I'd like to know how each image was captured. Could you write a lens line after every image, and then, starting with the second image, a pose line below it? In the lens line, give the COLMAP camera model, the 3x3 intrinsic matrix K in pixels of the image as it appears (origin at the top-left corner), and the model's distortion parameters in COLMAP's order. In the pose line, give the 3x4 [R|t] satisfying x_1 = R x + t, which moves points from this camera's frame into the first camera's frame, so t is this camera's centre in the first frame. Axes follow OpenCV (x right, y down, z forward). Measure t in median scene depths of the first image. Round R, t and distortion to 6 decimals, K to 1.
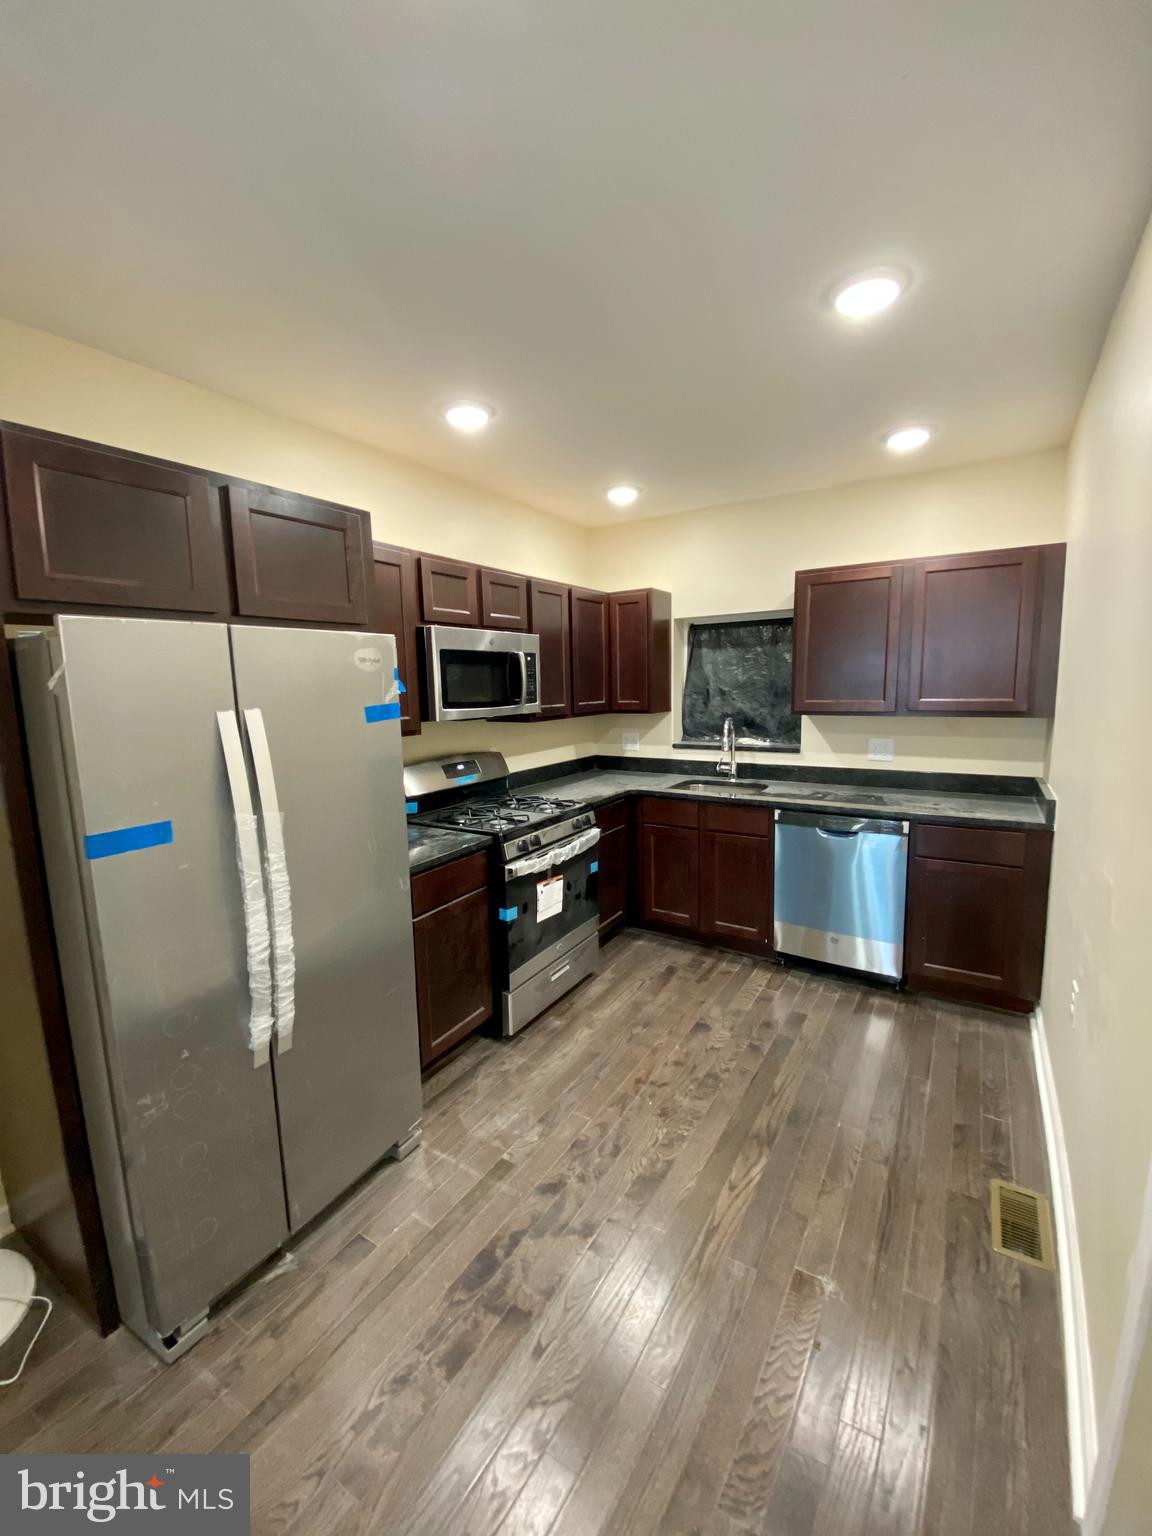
lens RADIAL K [[626.8, 0, 571.2], [0, 626.8, 770.5], [0, 0, 1]] dist [0.003153, -0.013392]
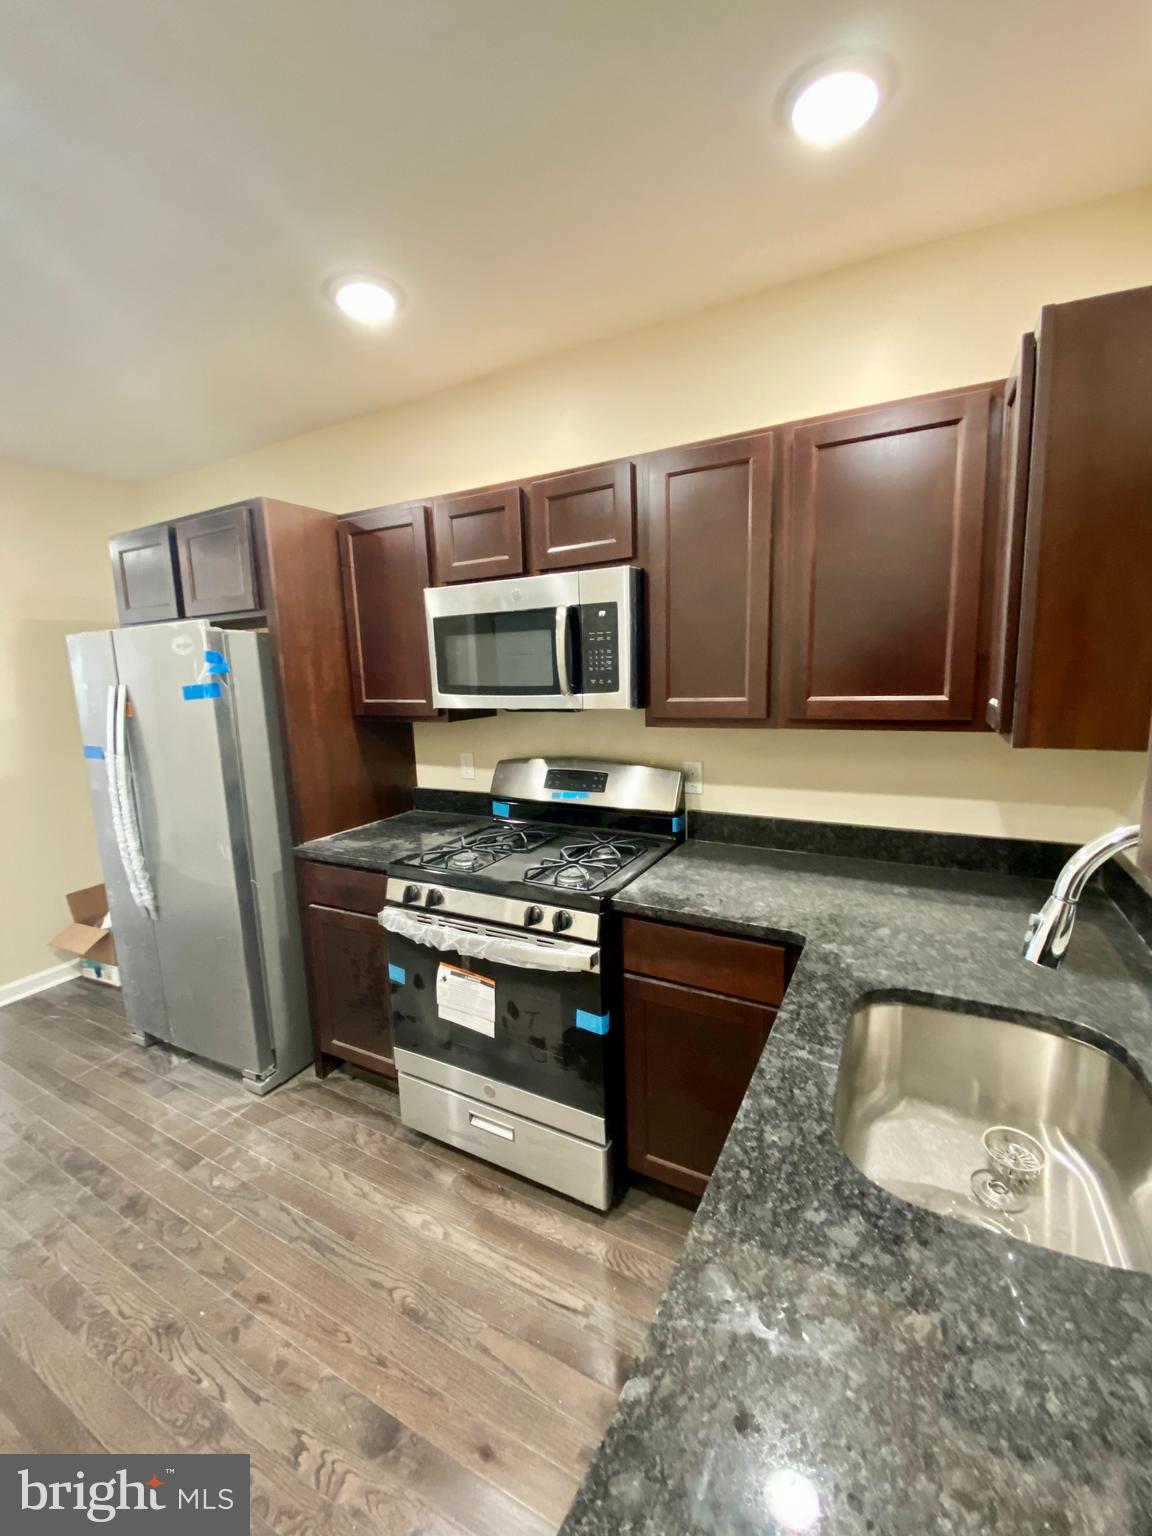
lens RADIAL K [[626.8, 0, 571.7], [0, 626.8, 763.4], [0, 0, 1]] dist [0.003153, -0.013392]
pose [[0.066986, 0.169994, -0.983166, 0.588283], [-0.115974, 0.980026, 0.161550, -0.154619], [0.990991, 0.103200, 0.085363, 1.080789]]
